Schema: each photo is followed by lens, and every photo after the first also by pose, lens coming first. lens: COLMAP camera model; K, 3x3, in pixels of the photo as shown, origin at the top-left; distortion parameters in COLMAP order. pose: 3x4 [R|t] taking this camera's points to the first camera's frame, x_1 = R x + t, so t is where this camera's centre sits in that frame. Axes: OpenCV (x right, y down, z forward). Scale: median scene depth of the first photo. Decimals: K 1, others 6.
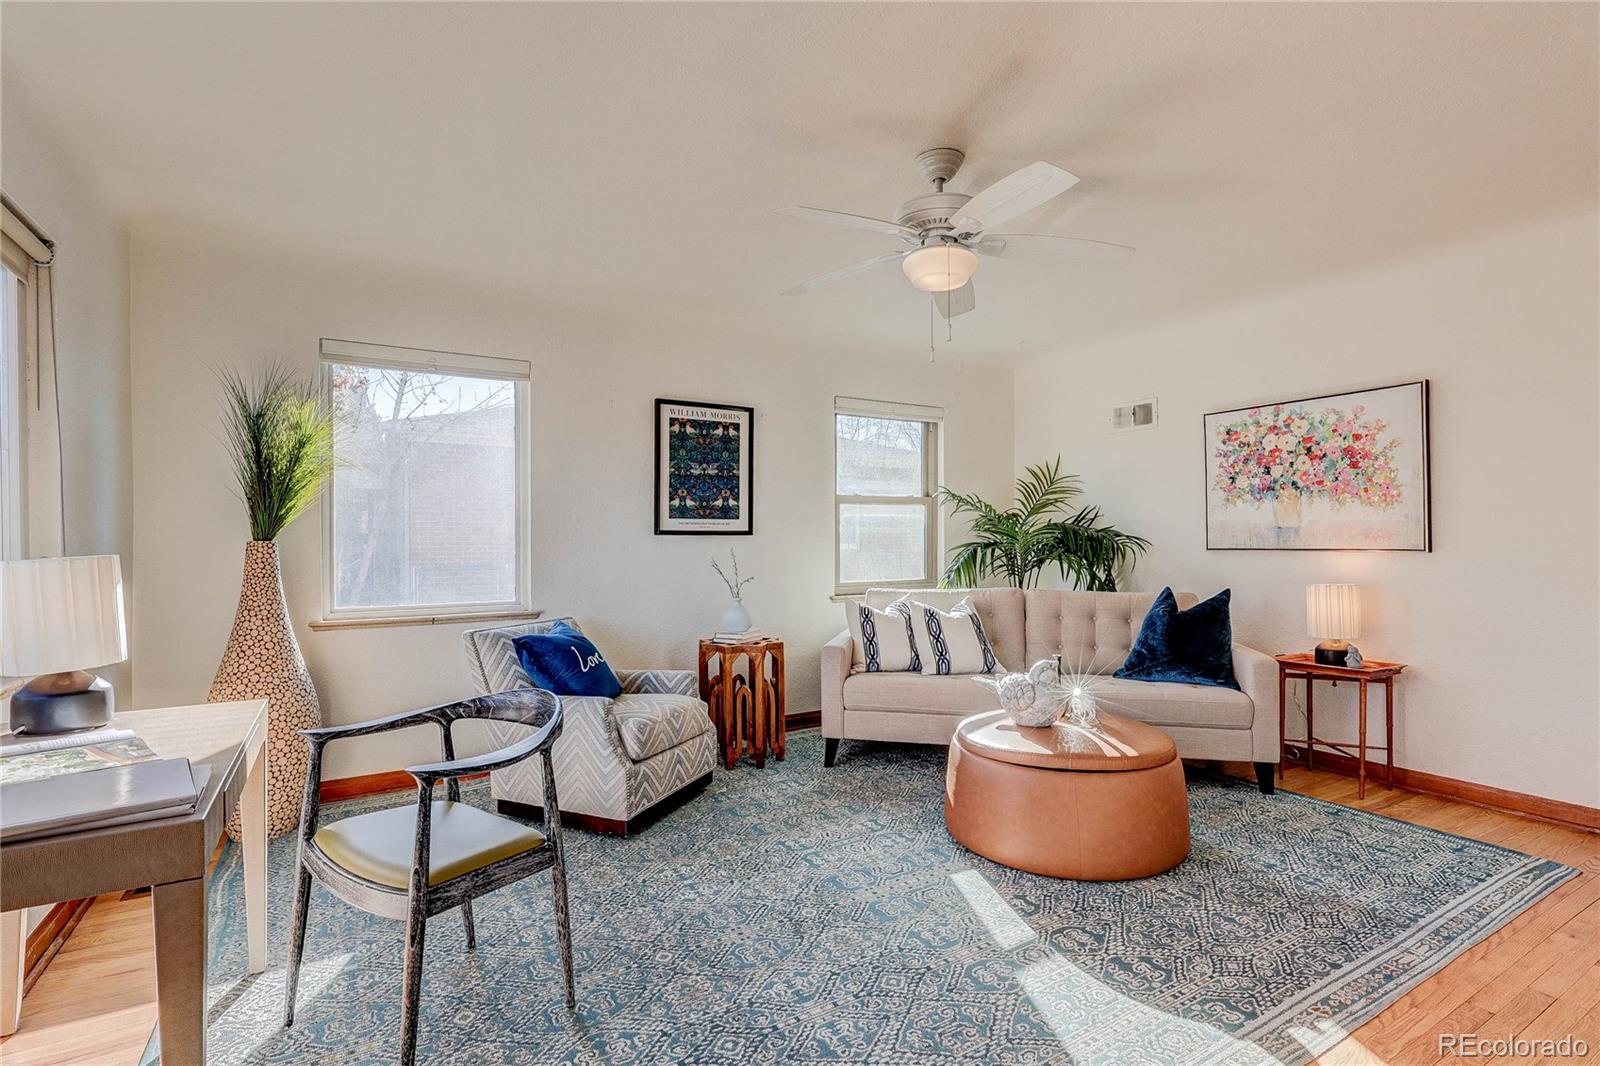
lens RADIAL K [[760.6, 0, 798.5], [0, 760.6, 537.4], [0, 0, 1]] dist [-0.003194, 0.002586]
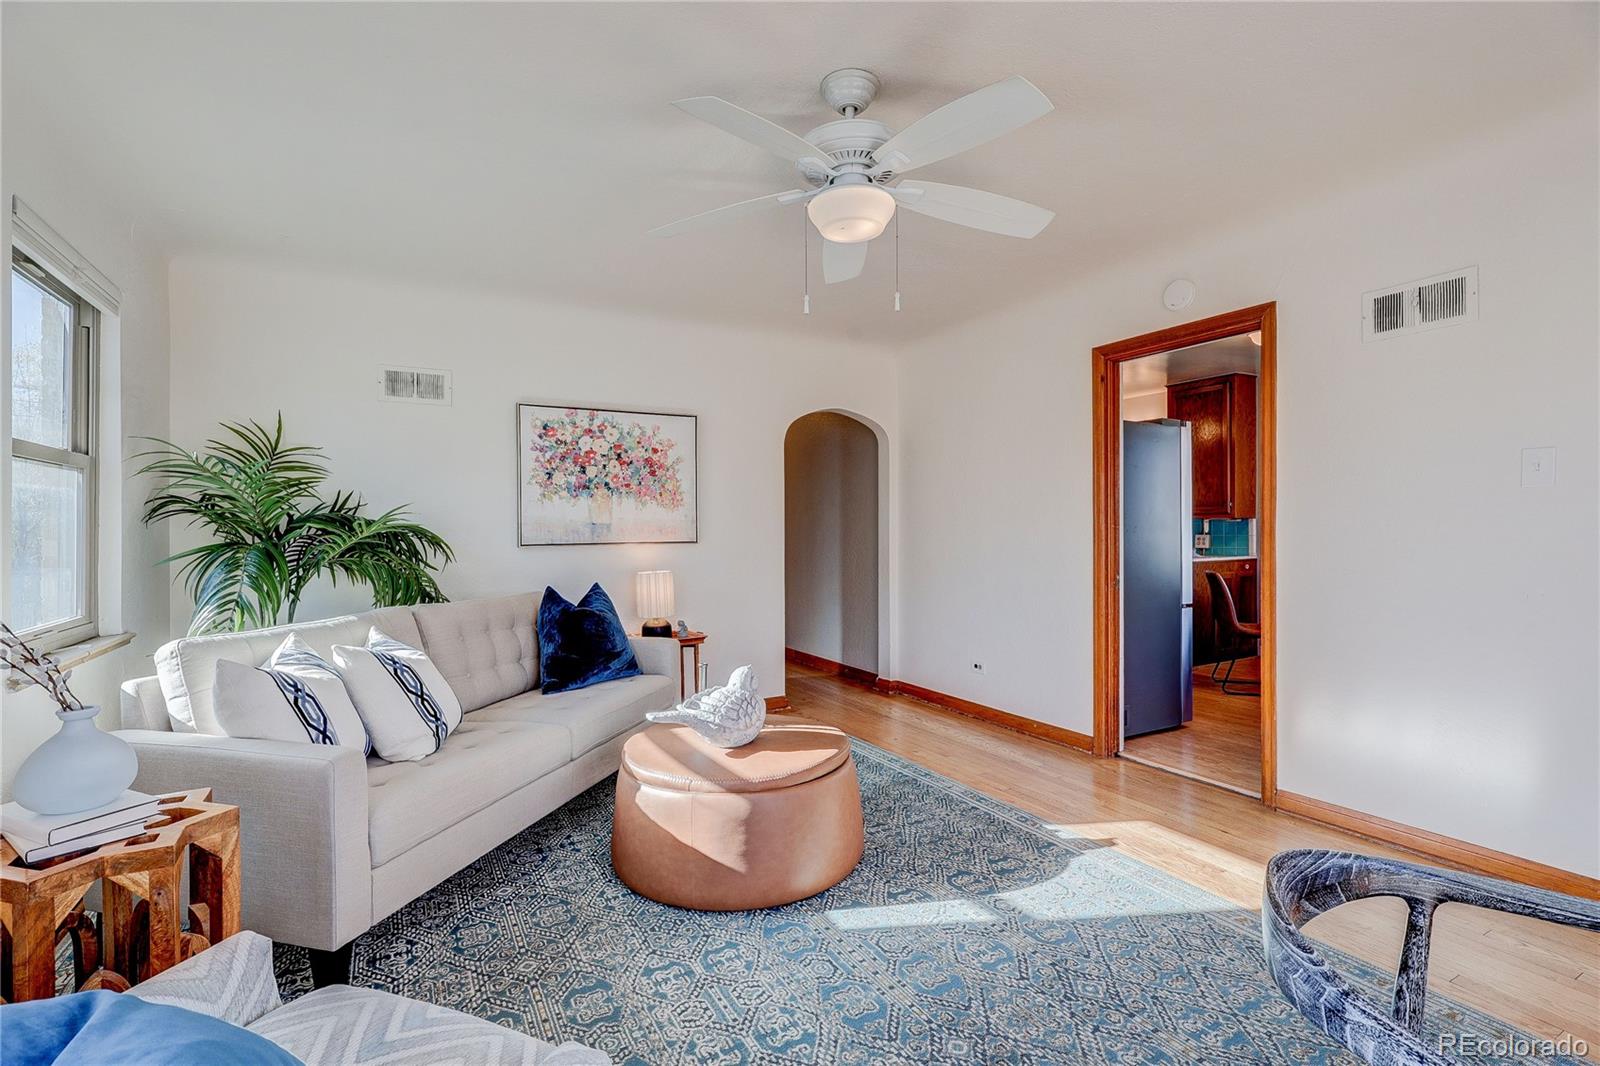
lens RADIAL K [[760.6, 0, 776.1], [0, 760.6, 530.7], [0, 0, 1]] dist [-0.003194, 0.002586]
pose [[0.022951, 0.002972, 0.999732, -0.463185], [0.004256, 0.999986, -0.003070, 0.001261], [-0.999728, 0.004326, 0.022938, 0.745366]]
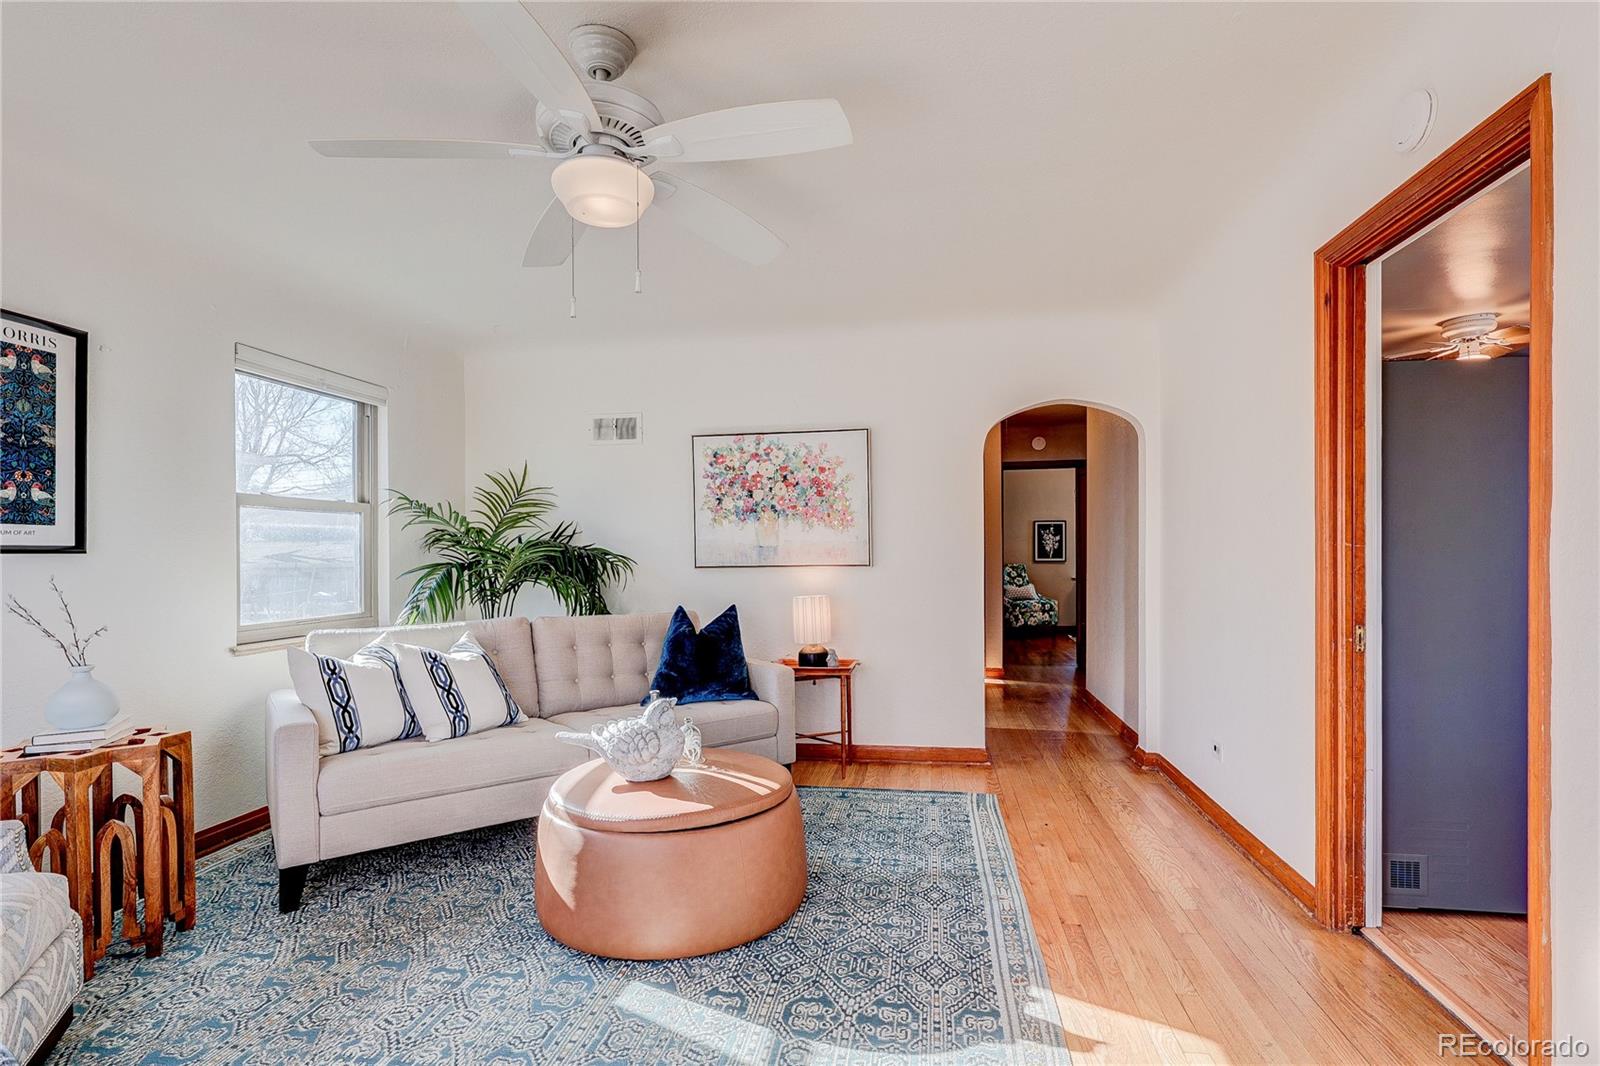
lens RADIAL K [[760.6, 0, 792.3], [0, 760.6, 559.4], [0, 0, 1]] dist [-0.003194, 0.002586]
pose [[0.646191, -0.005390, 0.763157, -0.183361], [0.003481, 0.999985, 0.004114, 0.001200], [-0.763168, -0.000002, 0.646200, 0.265932]]
